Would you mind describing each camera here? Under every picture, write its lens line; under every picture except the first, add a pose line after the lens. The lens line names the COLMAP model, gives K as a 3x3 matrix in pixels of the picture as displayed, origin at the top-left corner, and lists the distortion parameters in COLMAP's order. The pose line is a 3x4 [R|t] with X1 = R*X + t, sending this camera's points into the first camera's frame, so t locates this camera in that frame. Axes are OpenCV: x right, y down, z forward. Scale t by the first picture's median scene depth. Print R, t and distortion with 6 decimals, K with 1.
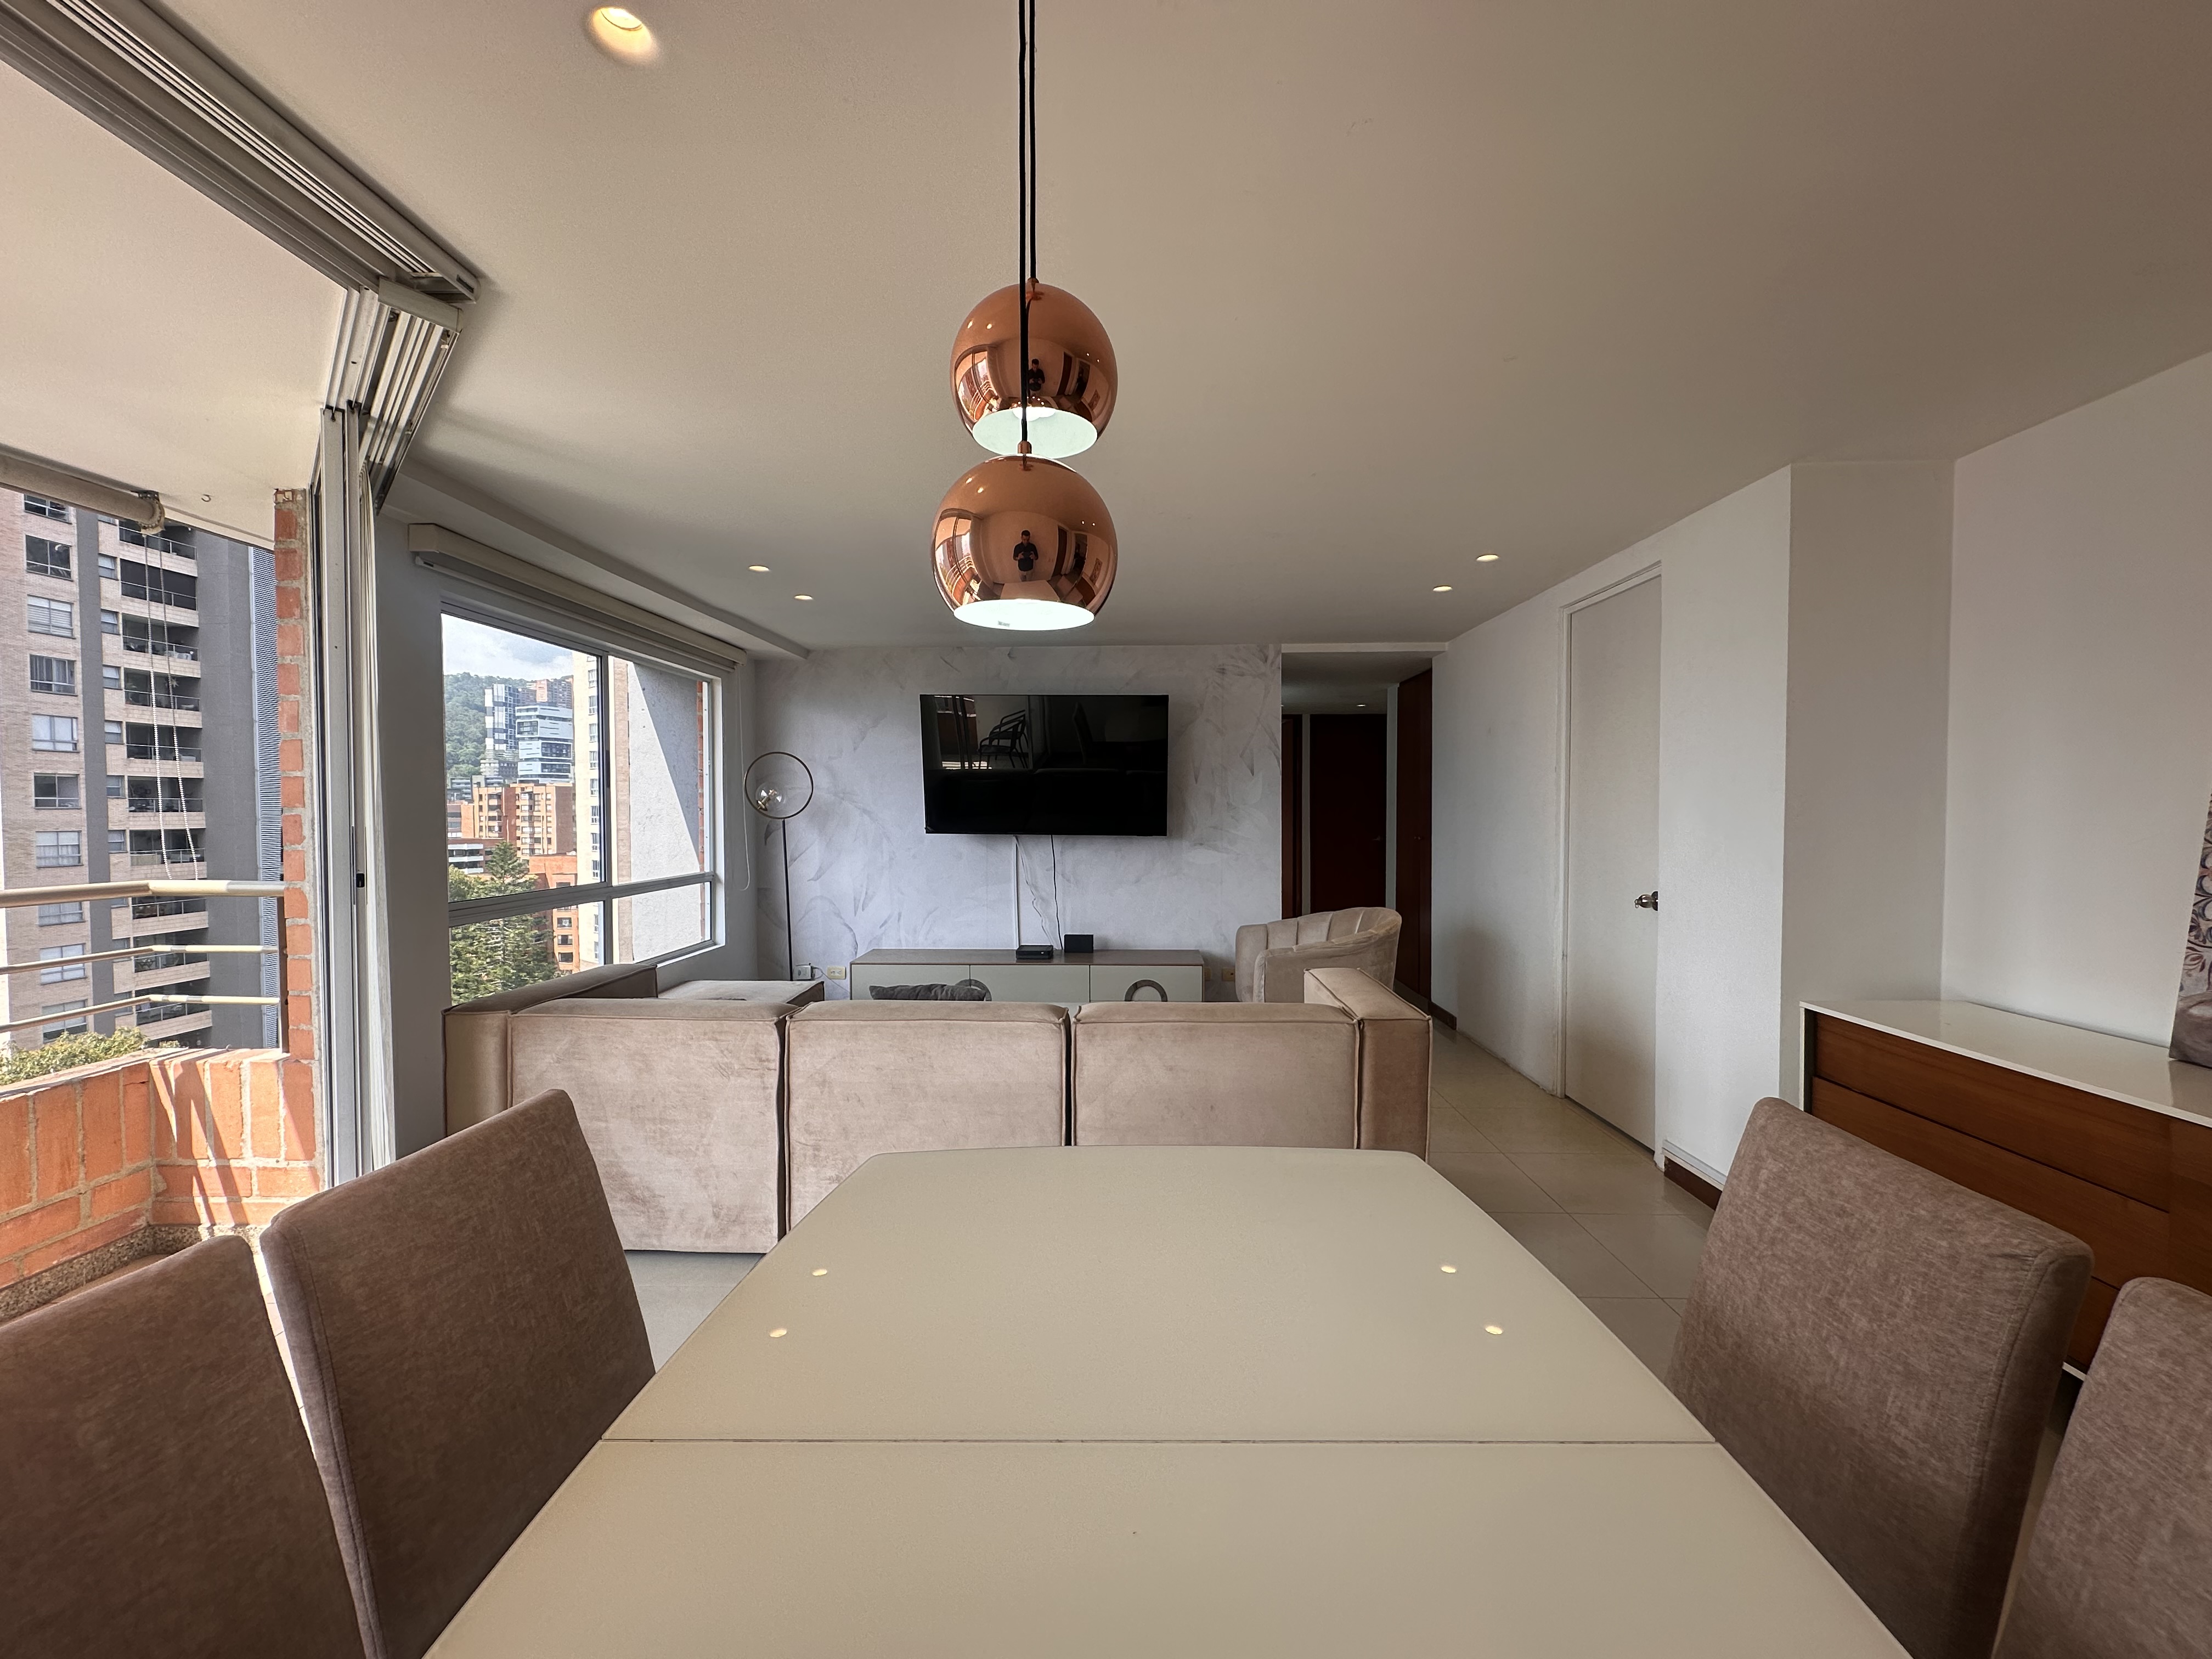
lens RADIAL K [[866.9, 0, 1092.8], [0, 866.9, 833.7], [0, 0, 1]] dist [0.000723, 0.000249]
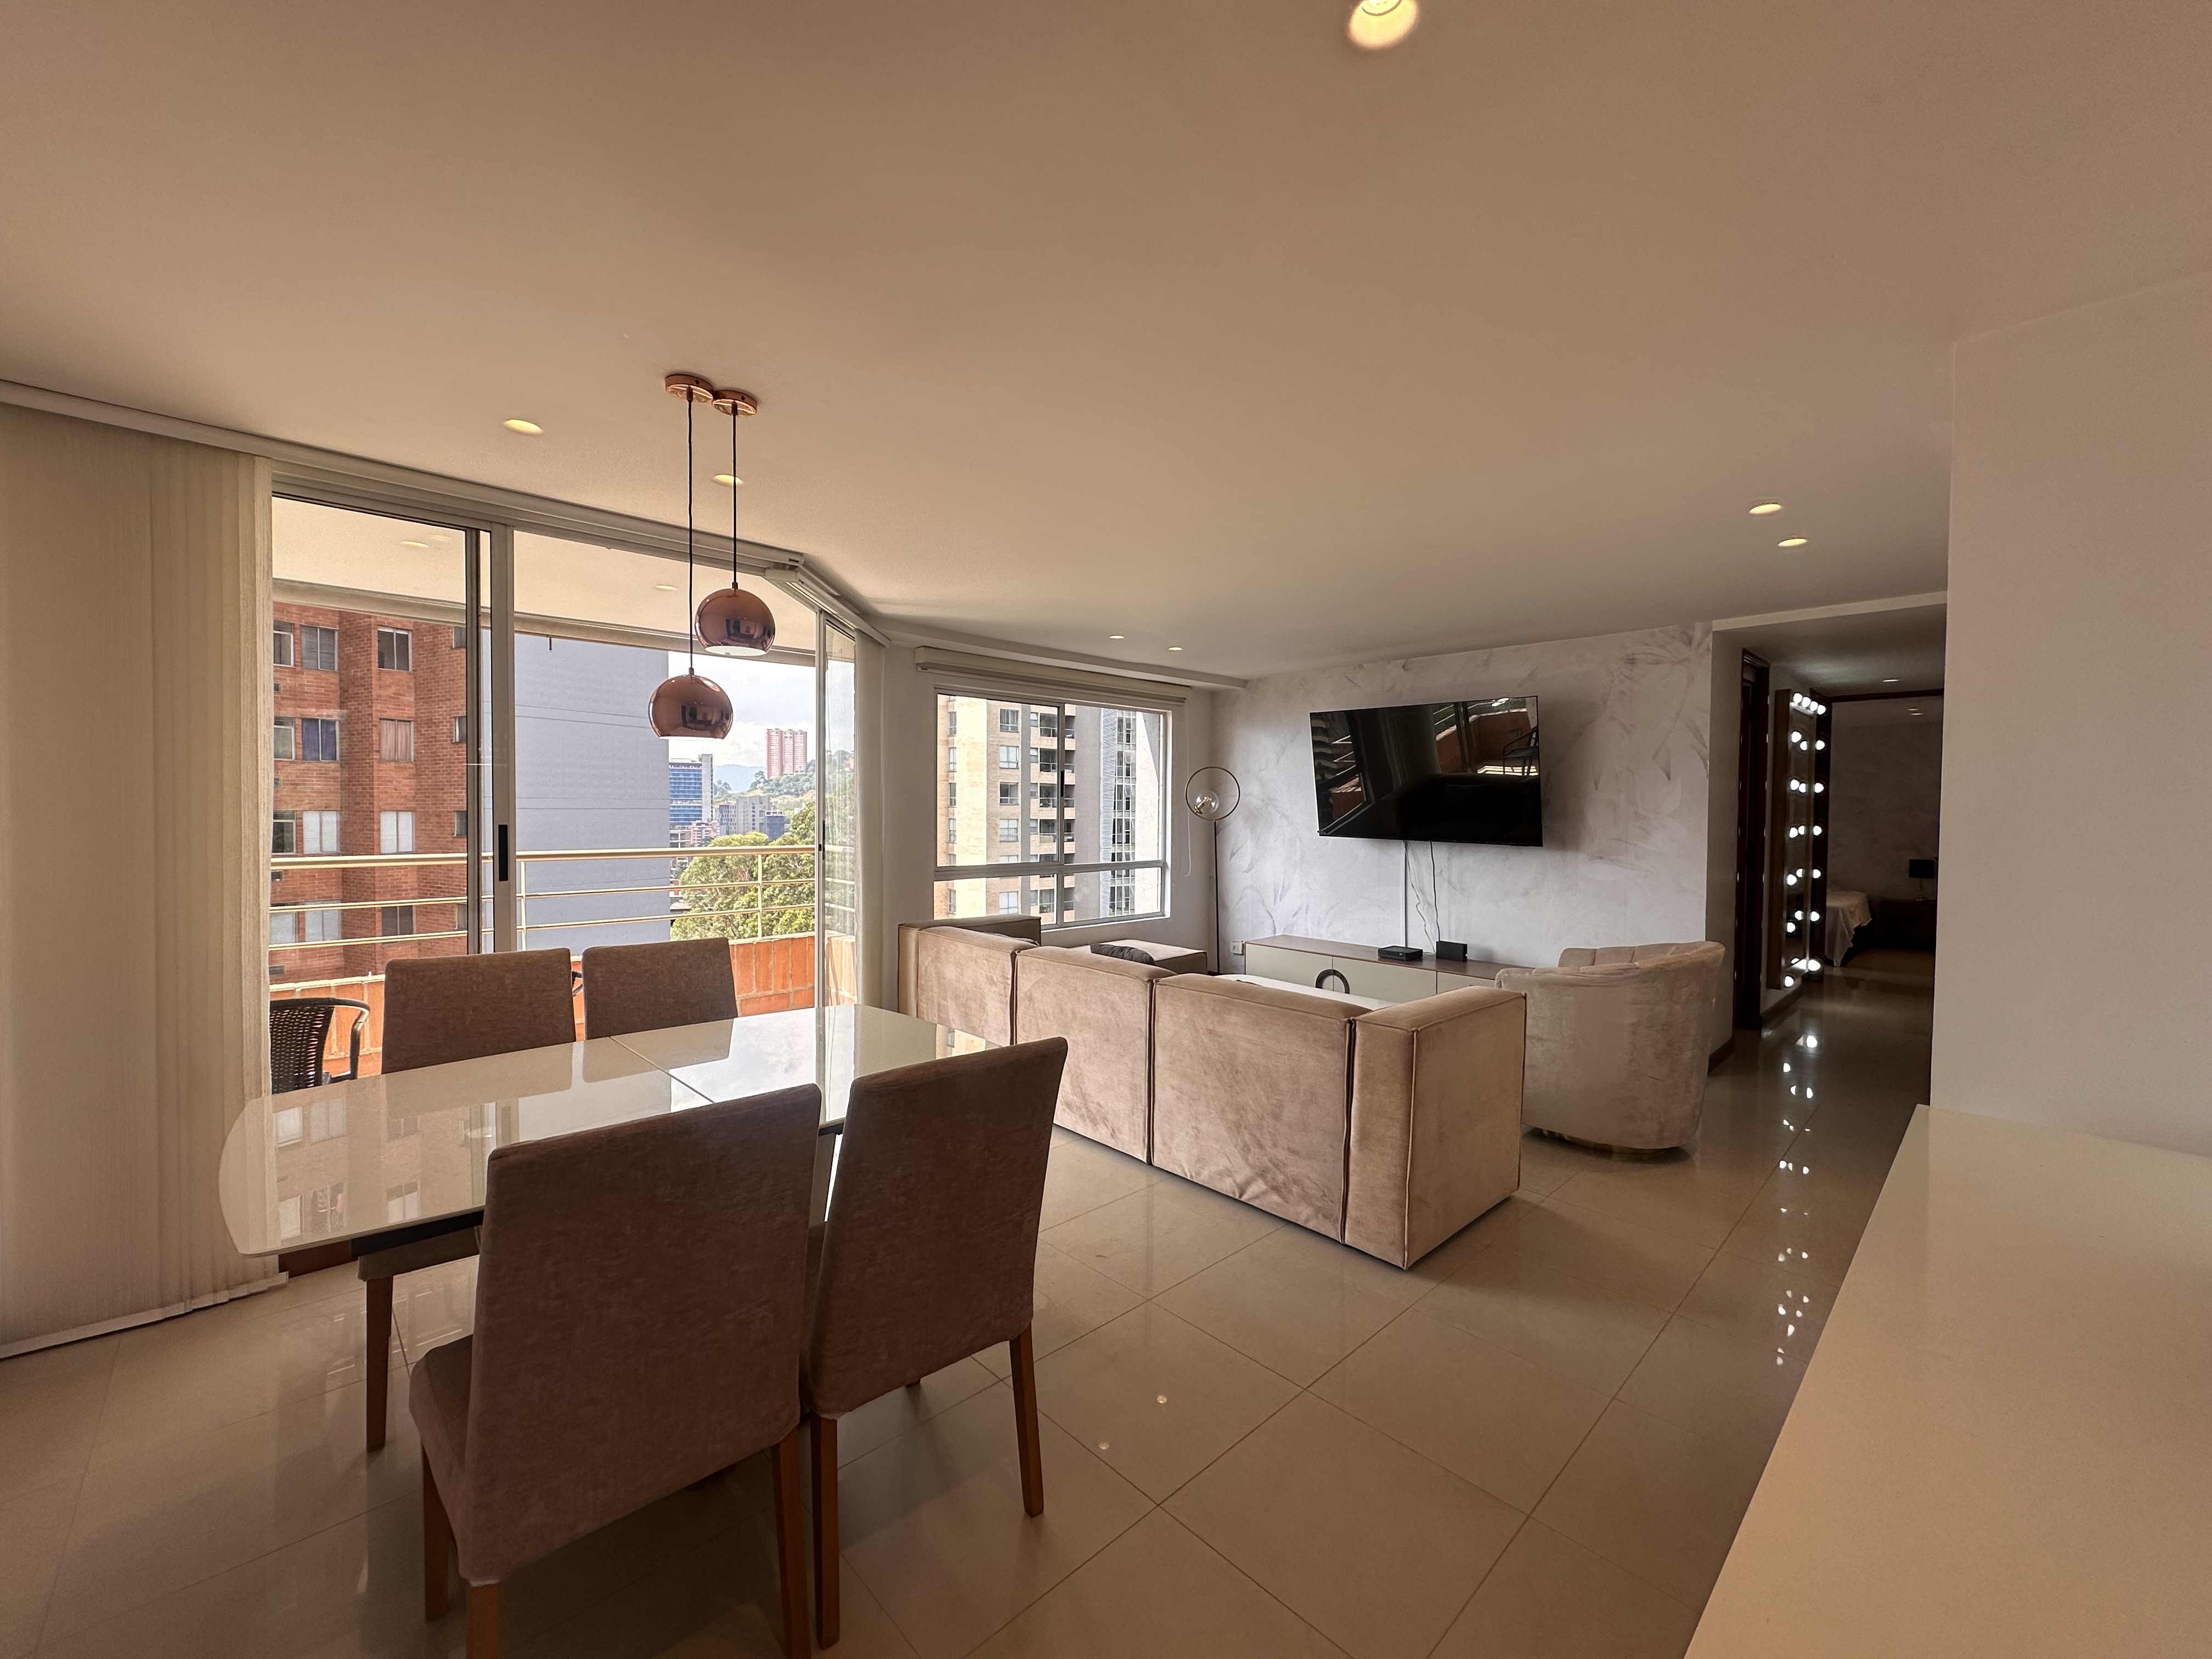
lens RADIAL K [[869.2, 0, 1117.4], [0, 869.2, 828.0], [0, 0, 1]] dist [-0.000055, 0.000015]
pose [[0.719506, 0.025431, -0.694020, 0.387488], [-0.029974, 0.999535, 0.005551, -0.008610], [0.693839, 0.016809, 0.719934, 0.012474]]
